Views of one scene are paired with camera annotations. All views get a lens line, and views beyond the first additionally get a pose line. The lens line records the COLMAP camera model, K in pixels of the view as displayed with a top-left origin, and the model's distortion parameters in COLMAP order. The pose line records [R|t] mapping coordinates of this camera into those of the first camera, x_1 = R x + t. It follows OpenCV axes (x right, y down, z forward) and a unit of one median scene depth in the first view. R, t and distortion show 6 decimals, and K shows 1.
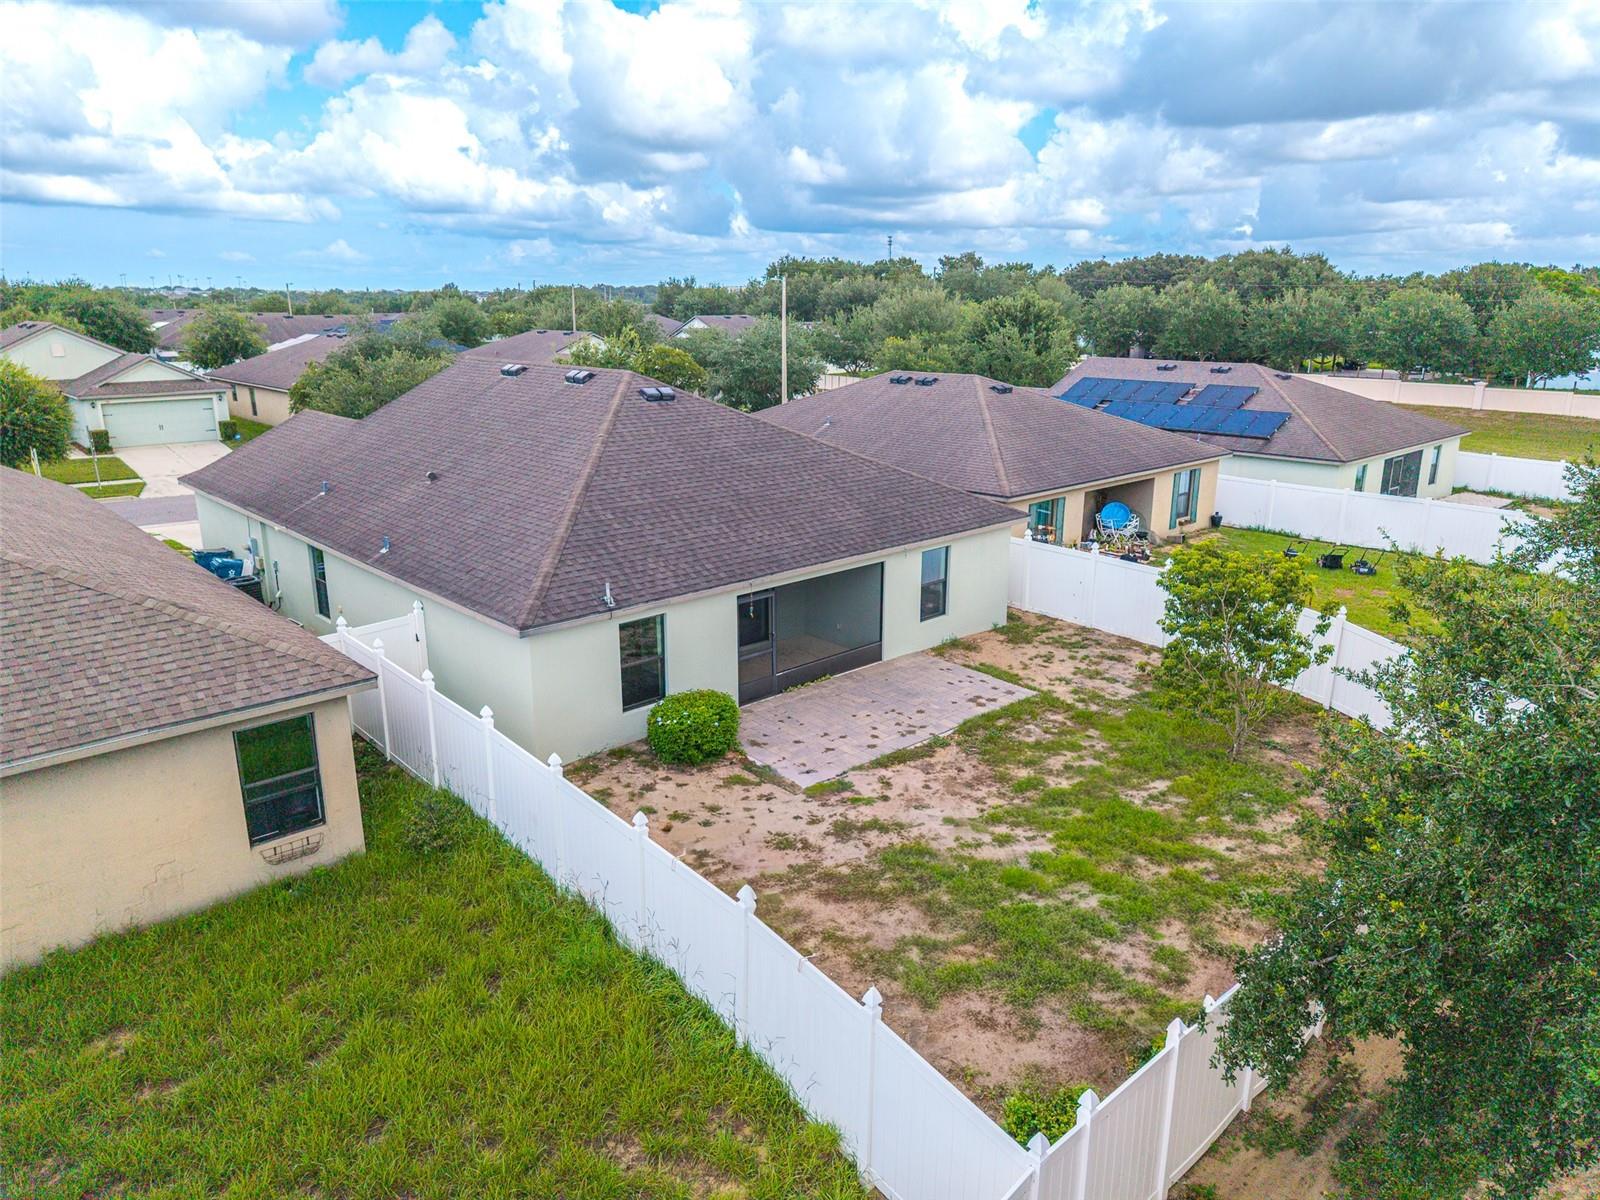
lens RADIAL K [[1077.6, 0, 804.9], [0, 1077.6, 607.1], [0, 0, 1]] dist [0.067343, -0.079269]
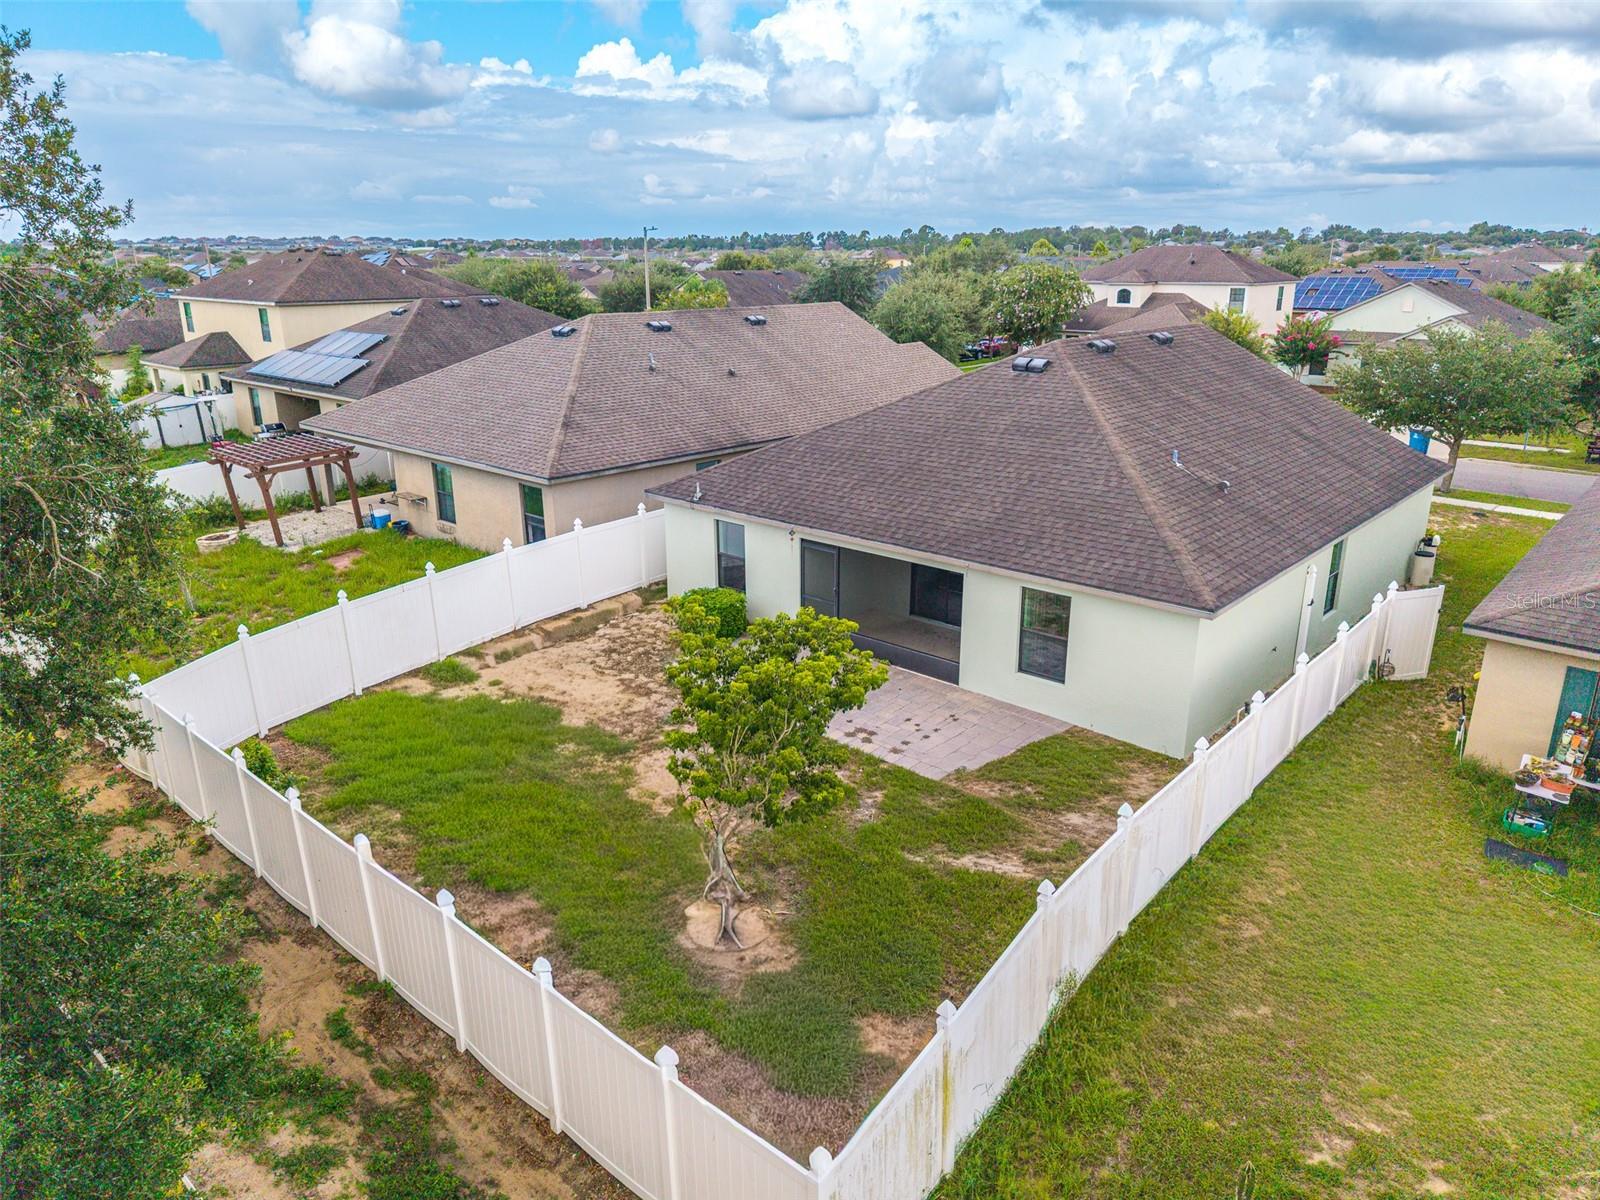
lens RADIAL K [[1077.6, 0, 804.9], [0, 1077.6, 607.1], [0, 0, 1]] dist [0.067343, -0.079269]
pose [[0.097816, 0.318931, -0.942717, 0.952766], [-0.270214, 0.920186, 0.283271, -0.246206], [0.957819, 0.227027, 0.176189, 0.769170]]
